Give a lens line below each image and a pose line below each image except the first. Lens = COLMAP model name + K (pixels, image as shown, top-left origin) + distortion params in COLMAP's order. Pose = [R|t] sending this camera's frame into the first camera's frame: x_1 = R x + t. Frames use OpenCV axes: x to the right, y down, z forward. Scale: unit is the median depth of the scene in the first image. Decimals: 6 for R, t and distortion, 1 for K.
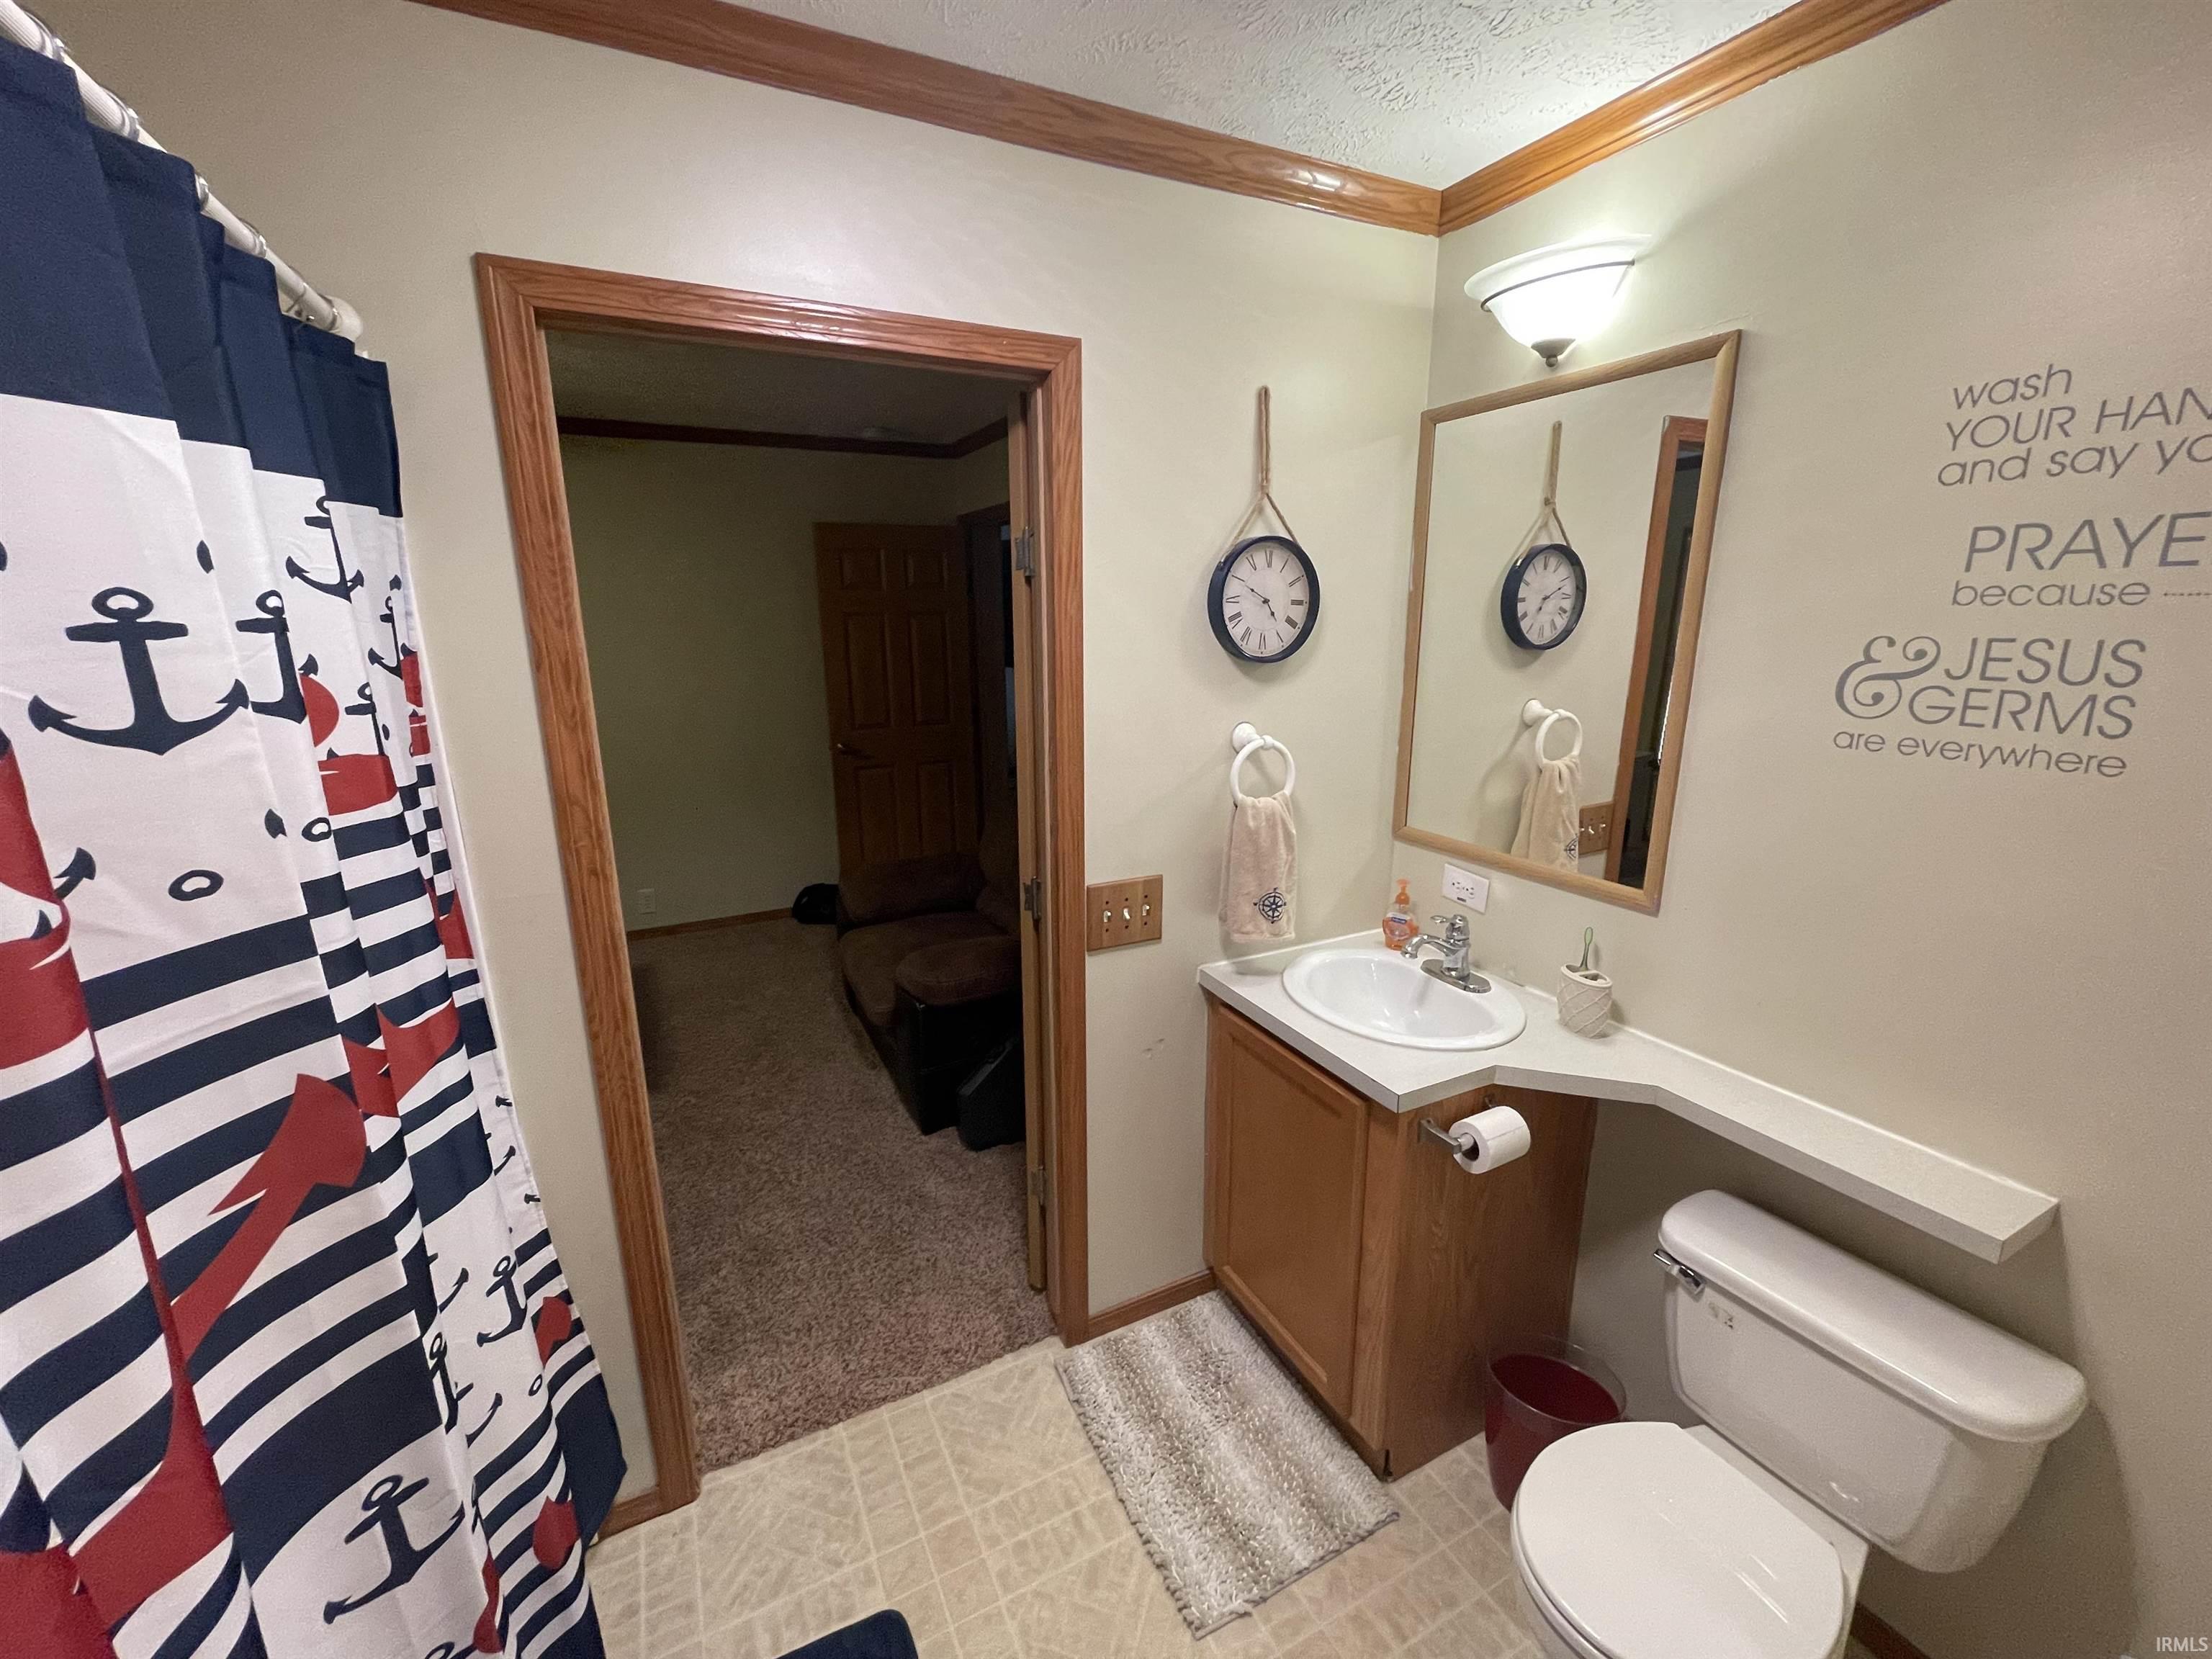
lens RADIAL K [[891.7, 0, 1104.6], [0, 891.7, 834.6], [0, 0, 1]] dist [-0.003603, -0.000015]
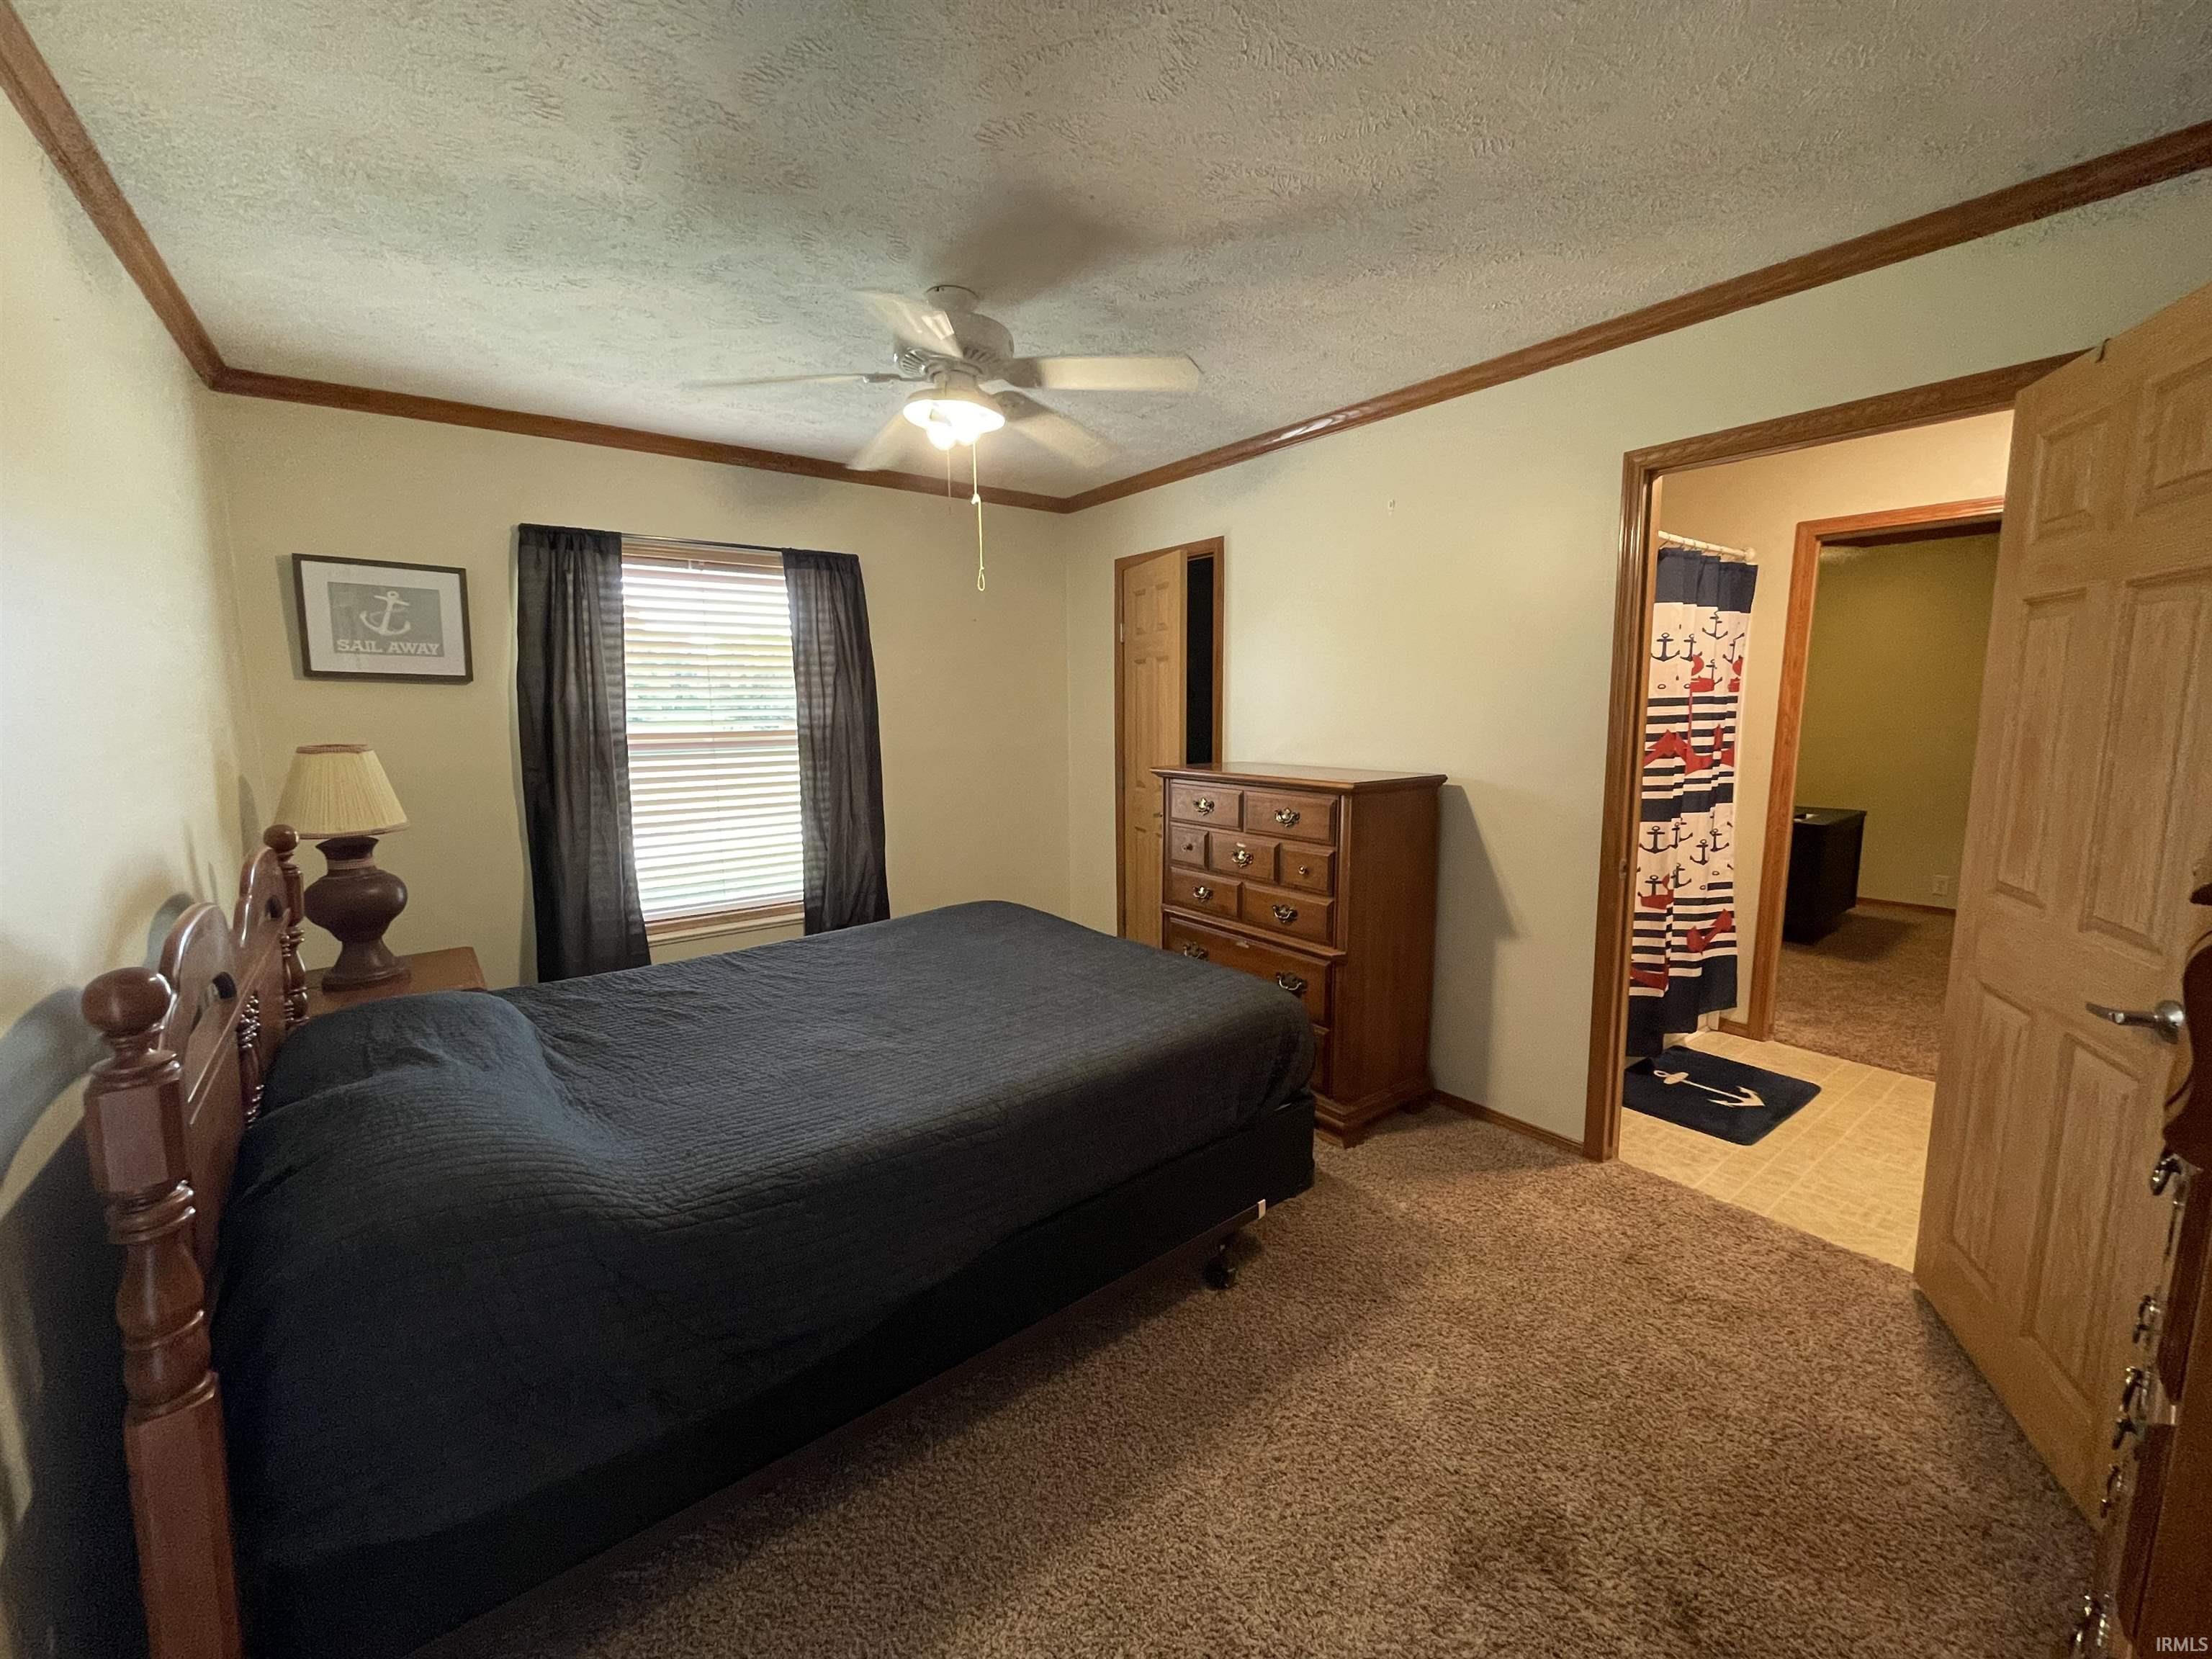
lens RADIAL K [[891.7, 0, 1094.7], [0, 891.7, 828.9], [0, 0, 1]] dist [-0.003603, -0.000015]
pose [[0.175428, 0.128405, -0.976083, 1.818470], [-0.233771, 0.968534, 0.085397, 0.599270], [0.956335, 0.213198, 0.199925, -1.541785]]
